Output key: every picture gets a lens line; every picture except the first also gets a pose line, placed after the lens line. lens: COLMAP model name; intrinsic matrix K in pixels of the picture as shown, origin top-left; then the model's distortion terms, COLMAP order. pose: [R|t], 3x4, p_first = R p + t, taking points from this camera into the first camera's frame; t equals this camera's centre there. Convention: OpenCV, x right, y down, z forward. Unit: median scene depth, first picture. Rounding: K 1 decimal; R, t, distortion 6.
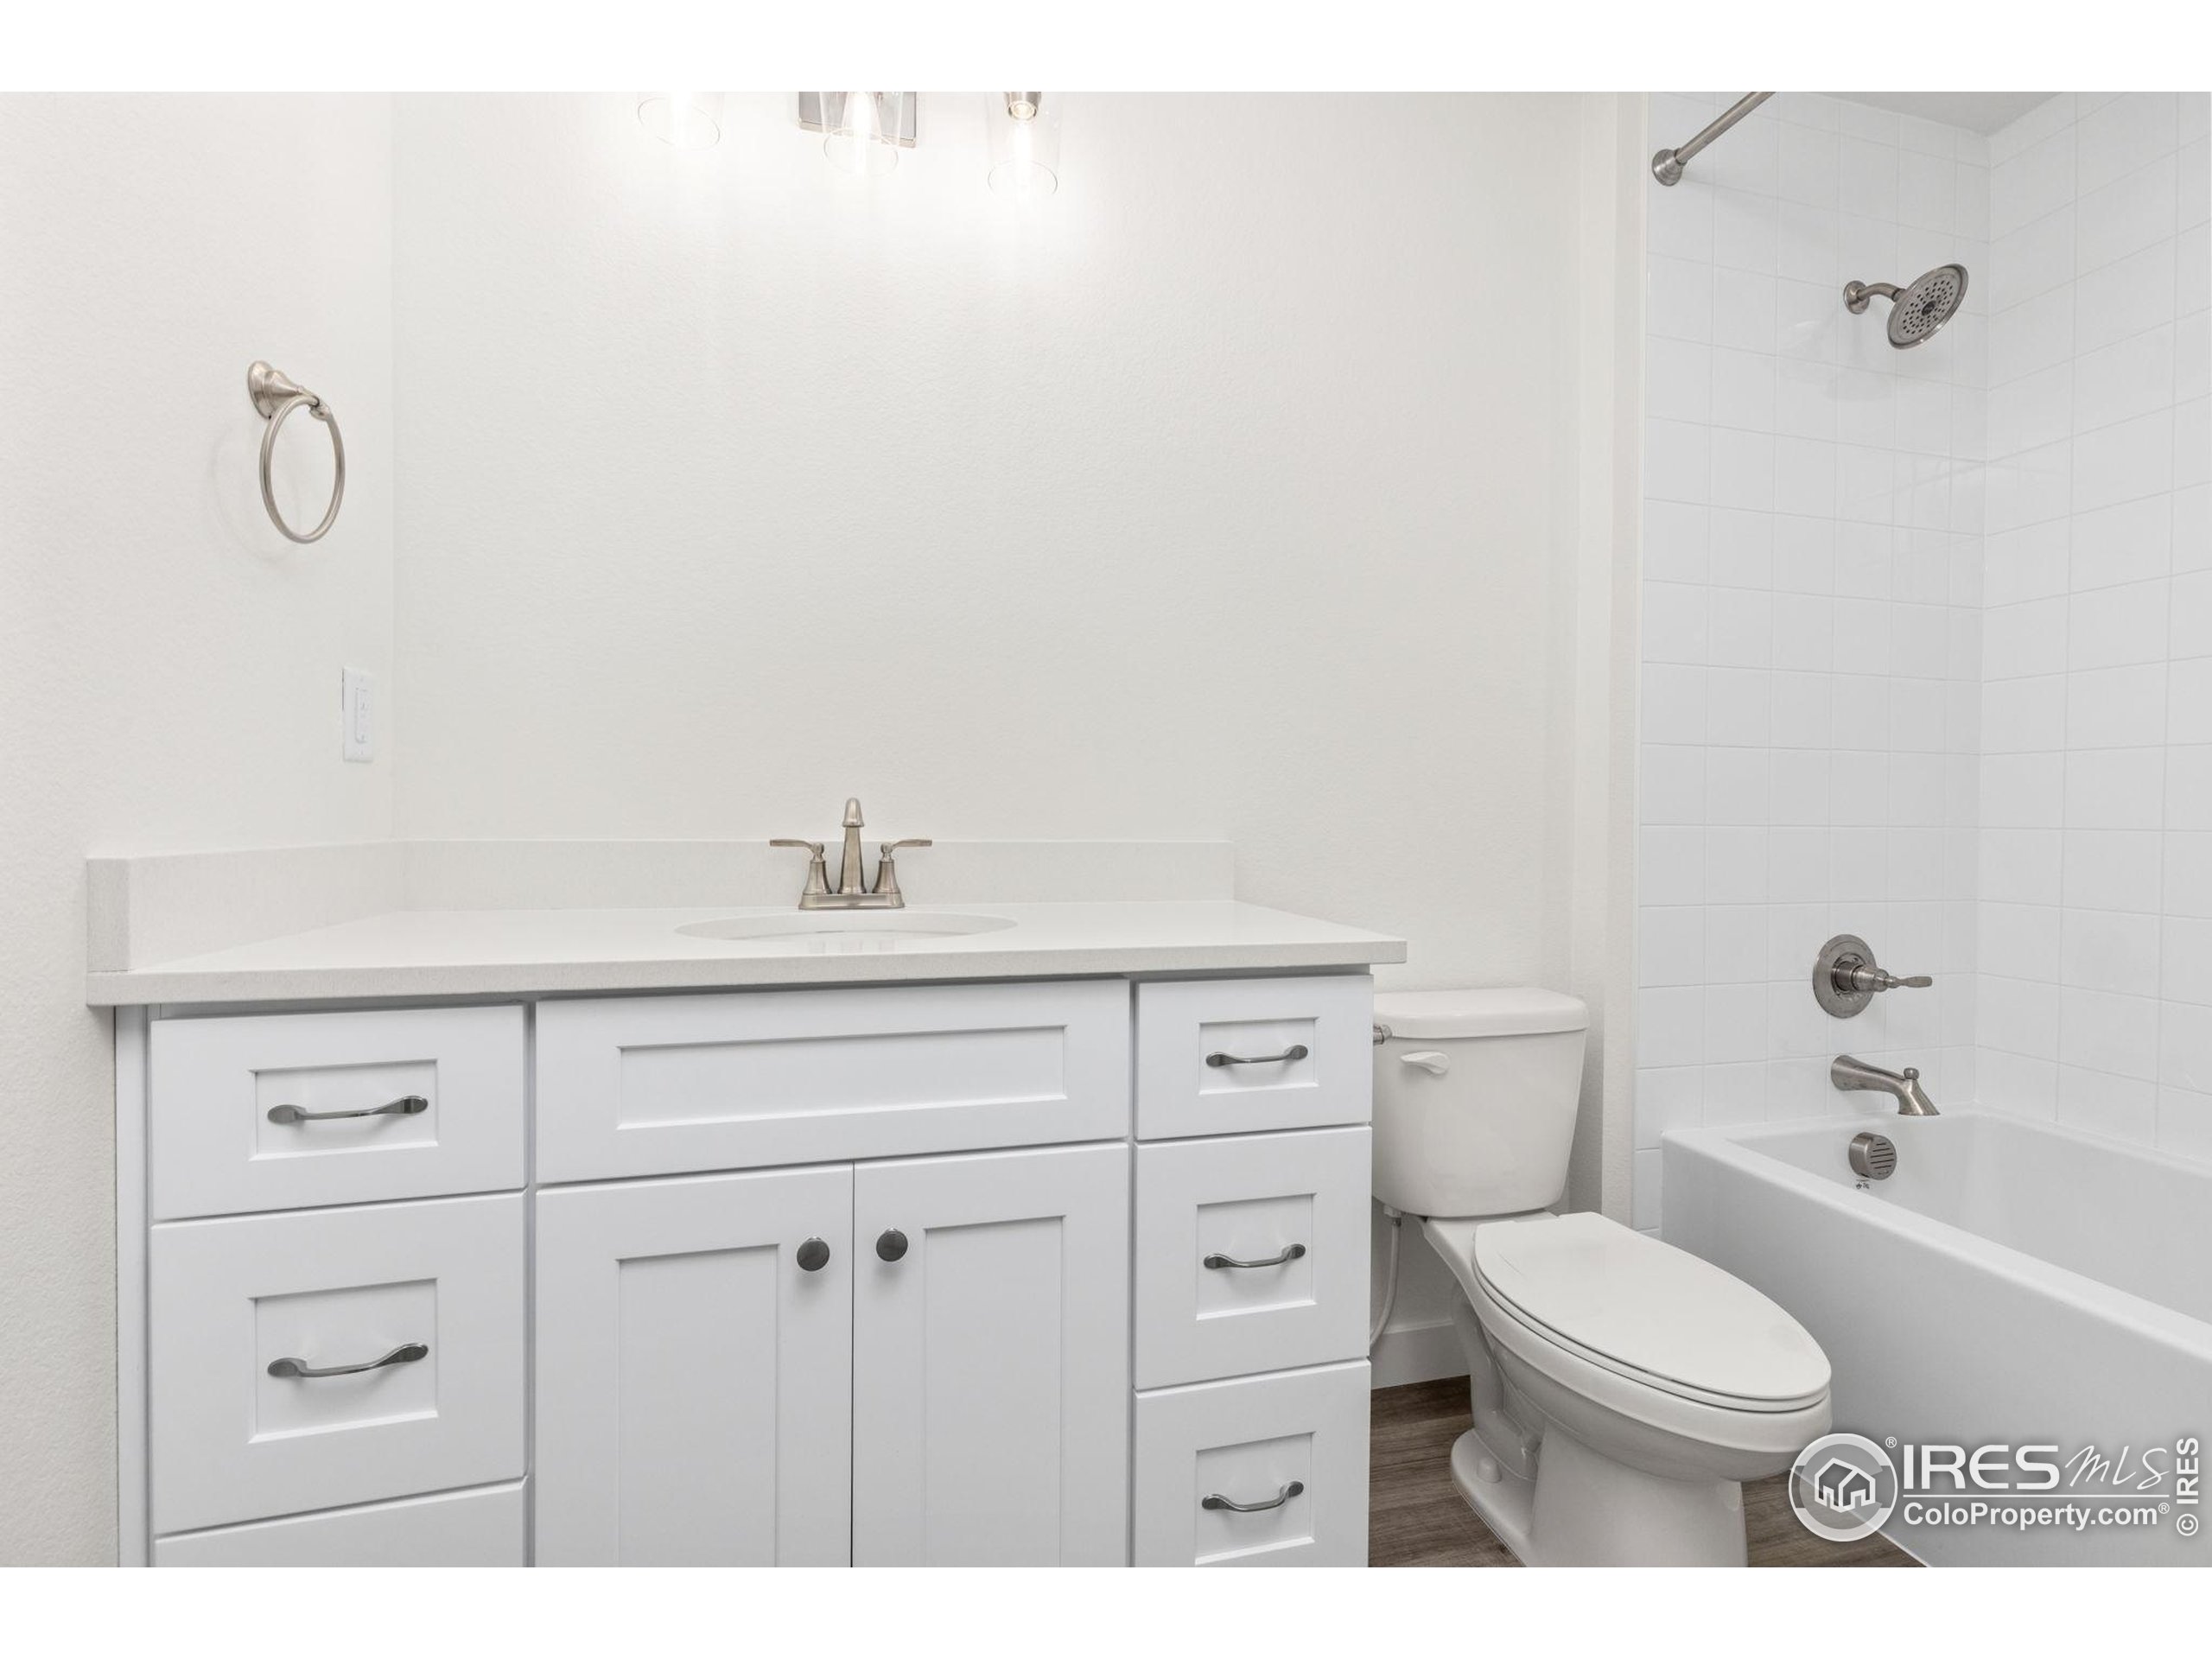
lens RADIAL K [[1000.8, 0, 1103.0], [0, 1000.8, 808.8], [0, 0, 1]] dist [-0.004392, -0.000078]
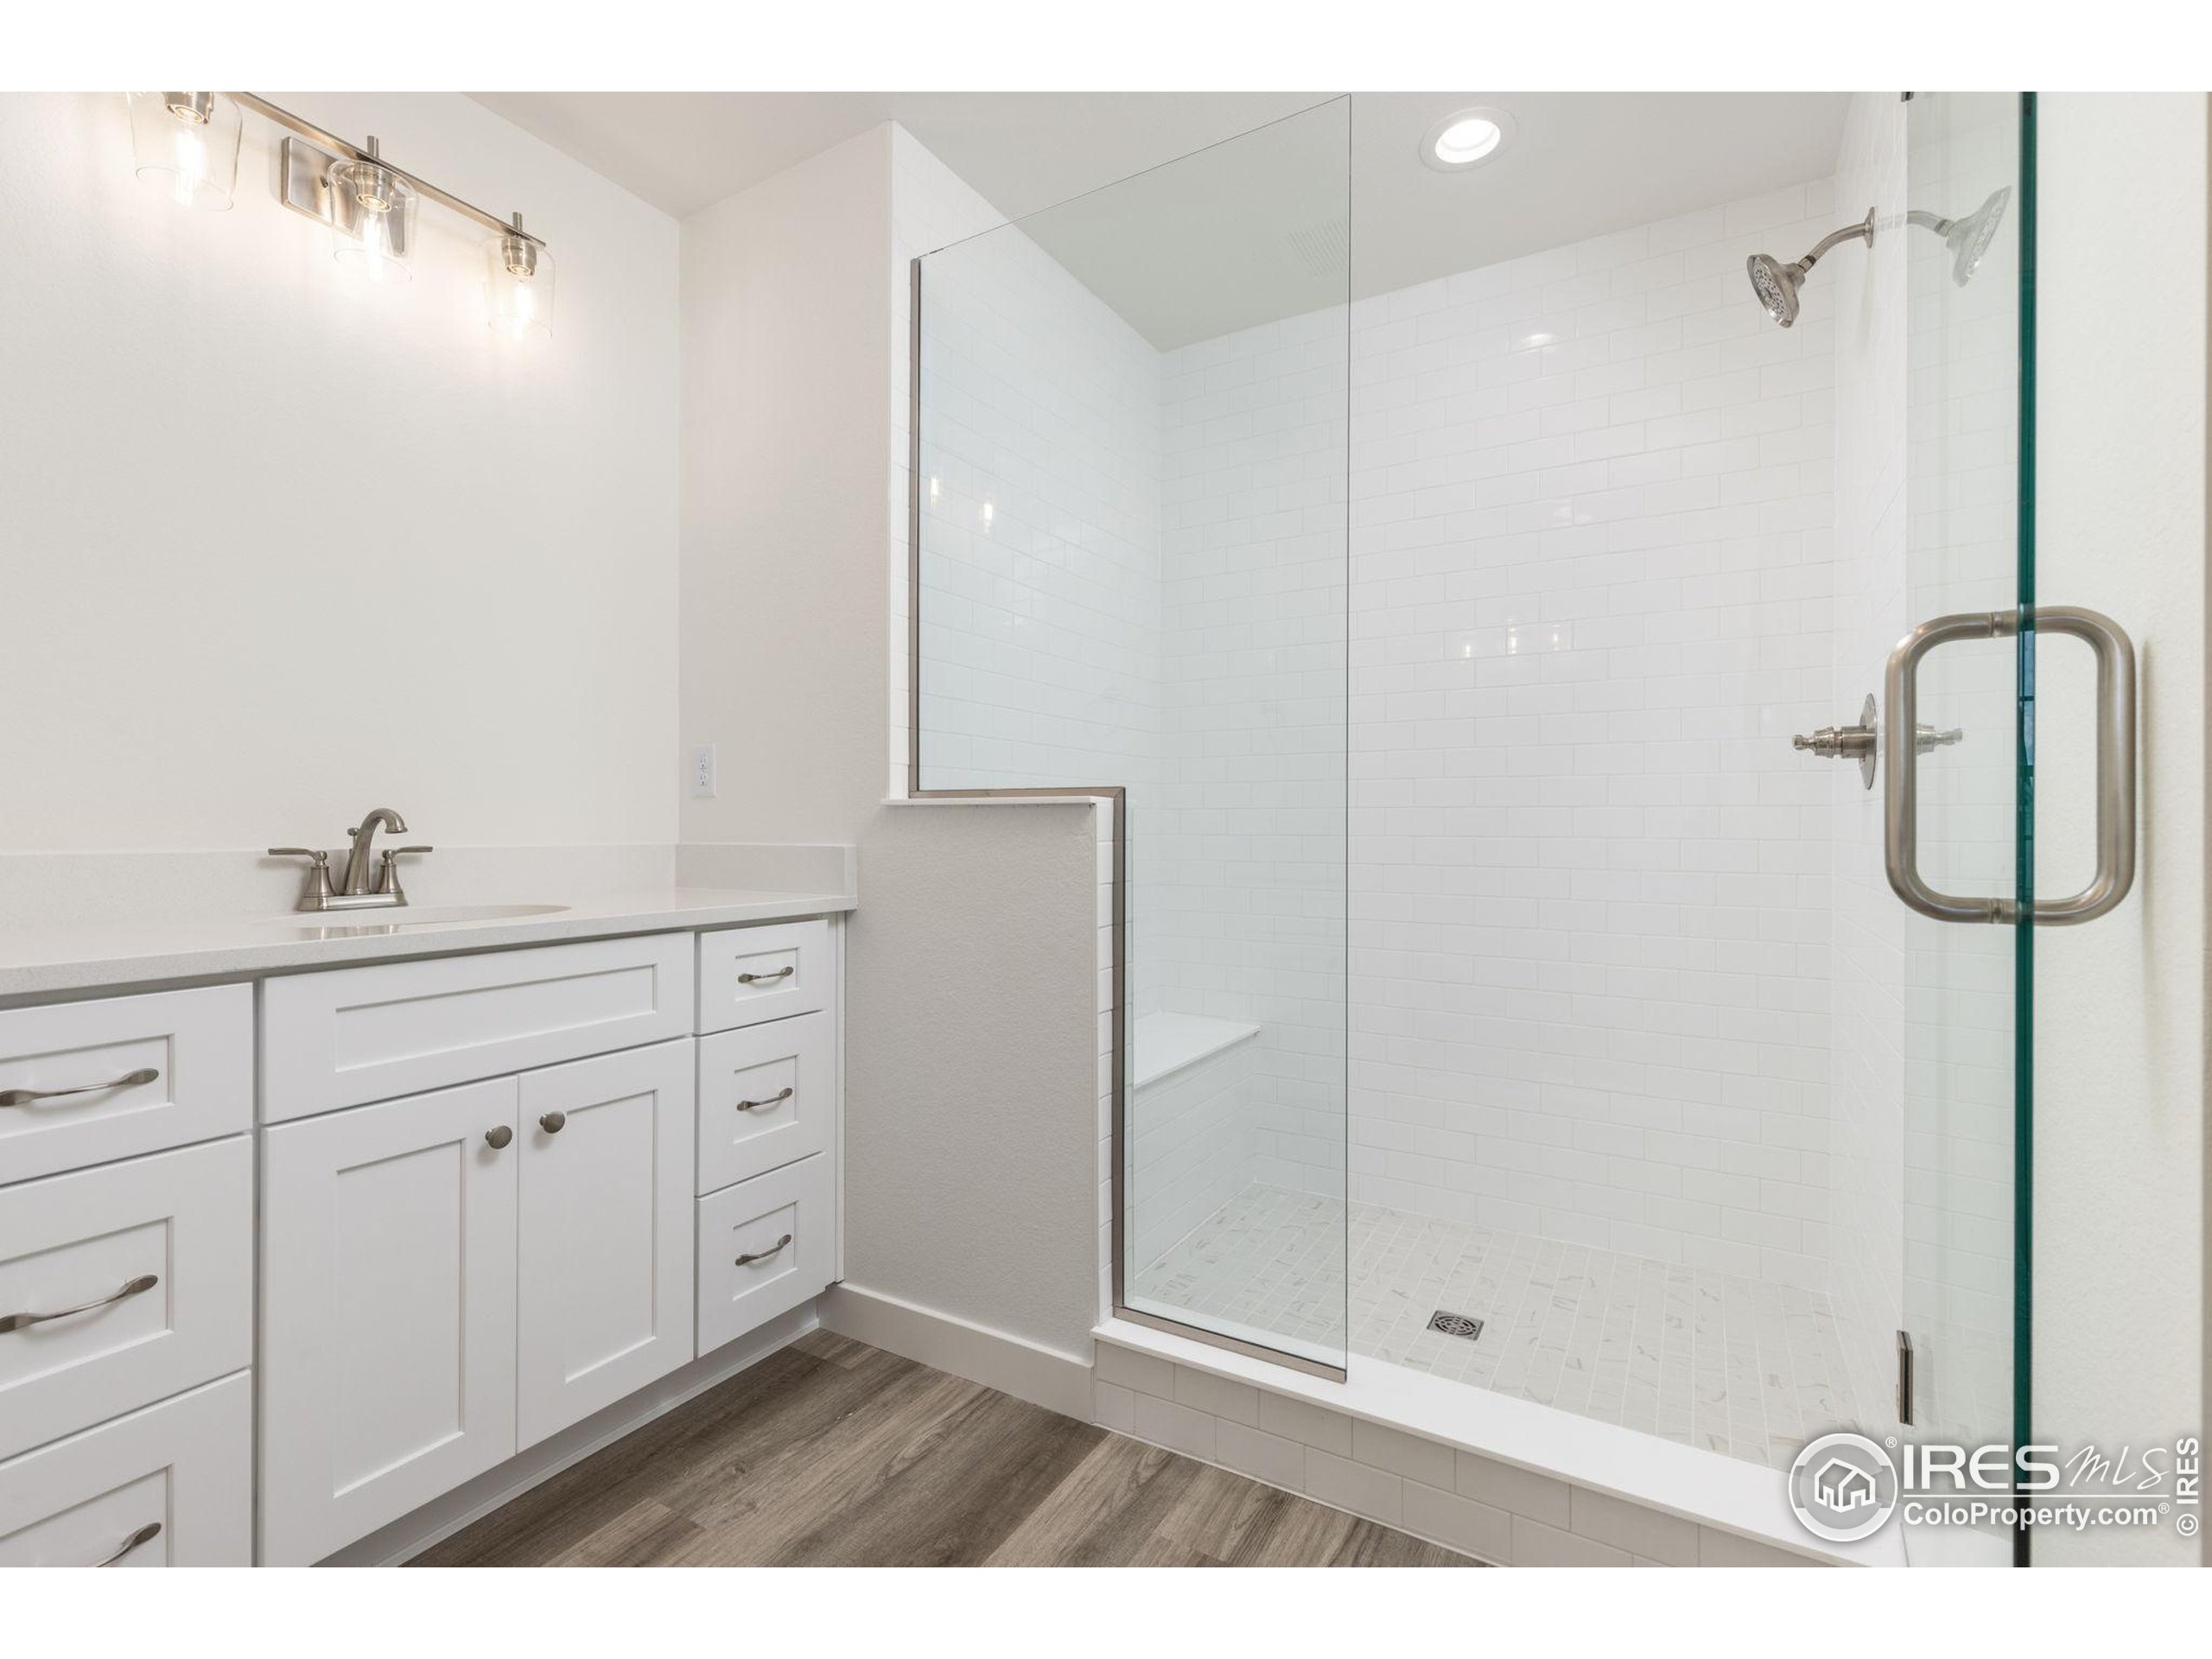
lens RADIAL K [[1000.8, 0, 1107.6], [0, 1000.8, 821.8], [0, 0, 1]] dist [-0.004392, -0.000078]
pose [[0.706605, -0.006104, 0.707582, -0.608812], [0.001297, 0.999972, 0.007331, -0.006807], [-0.707607, -0.004263, 0.706593, -0.533491]]
